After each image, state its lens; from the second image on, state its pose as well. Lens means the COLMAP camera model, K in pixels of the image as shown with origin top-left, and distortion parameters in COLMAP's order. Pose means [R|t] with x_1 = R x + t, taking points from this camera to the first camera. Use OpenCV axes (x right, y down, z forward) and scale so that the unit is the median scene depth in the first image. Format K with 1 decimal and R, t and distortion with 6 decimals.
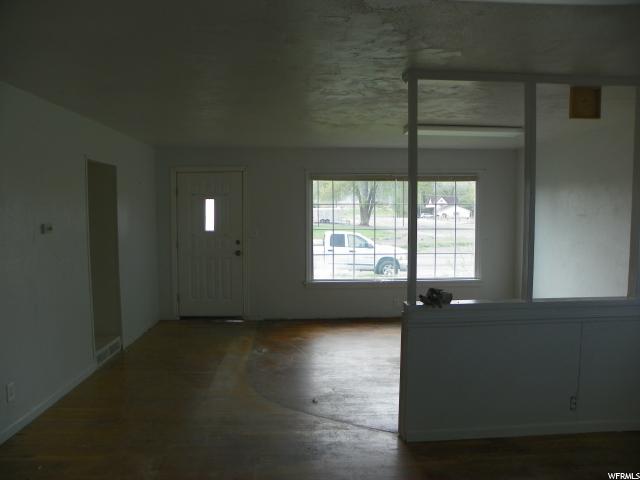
lens RADIAL K [[487.4, 0, 320.0], [0, 487.4, 240.0], [0, 0, 1]] dist [-0.114890, 0.001570]
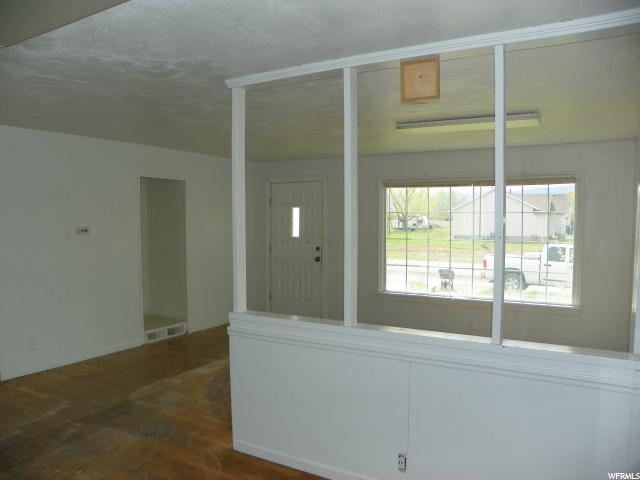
lens RADIAL K [[487.4, 0, 320.0], [0, 487.4, 240.0], [0, 0, 1]] dist [-0.114890, 0.001570]
pose [[0.840312, 0.027629, -0.541398, 0.403347], [-0.038065, 0.999243, -0.008087, -0.005815], [0.540765, 0.027404, 0.840727, 0.120721]]
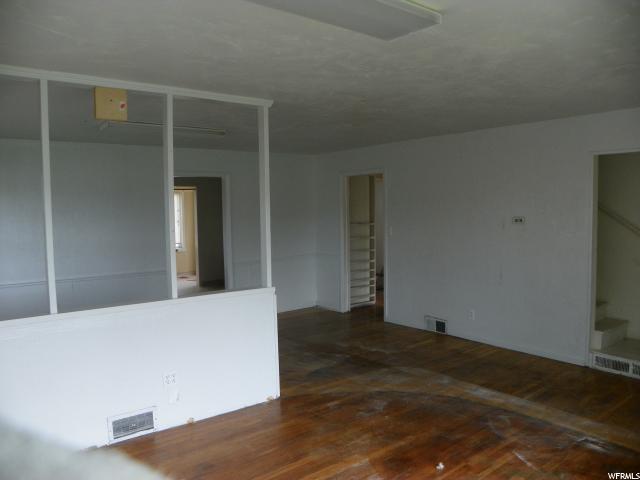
lens RADIAL K [[487.4, 0, 320.0], [0, 487.4, 240.0], [0, 0, 1]] dist [-0.114890, 0.001570]
pose [[-0.811132, 0.049556, -0.582760, 0.371603], [-0.025074, 0.992541, 0.119303, -0.063601], [0.584326, 0.111383, -0.803839, 0.971870]]
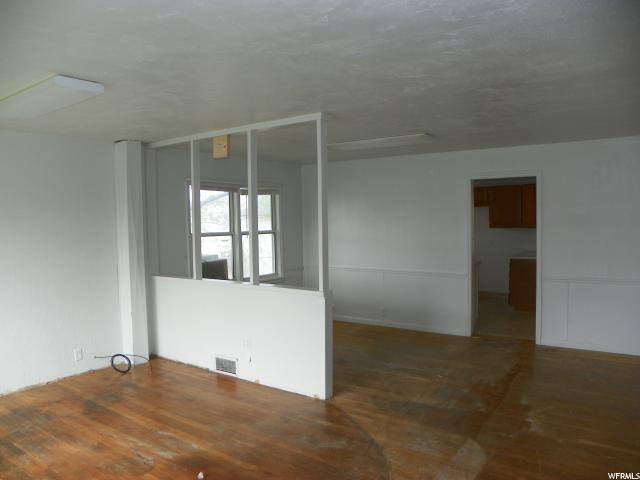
lens RADIAL K [[487.4, 0, 320.0], [0, 487.4, 240.0], [0, 0, 1]] dist [-0.114890, 0.001570]
pose [[-0.784296, -0.015845, 0.620185, -0.285576], [0.057707, 0.993476, 0.098359, -0.060642], [-0.617697, 0.112931, -0.778265, 0.942548]]
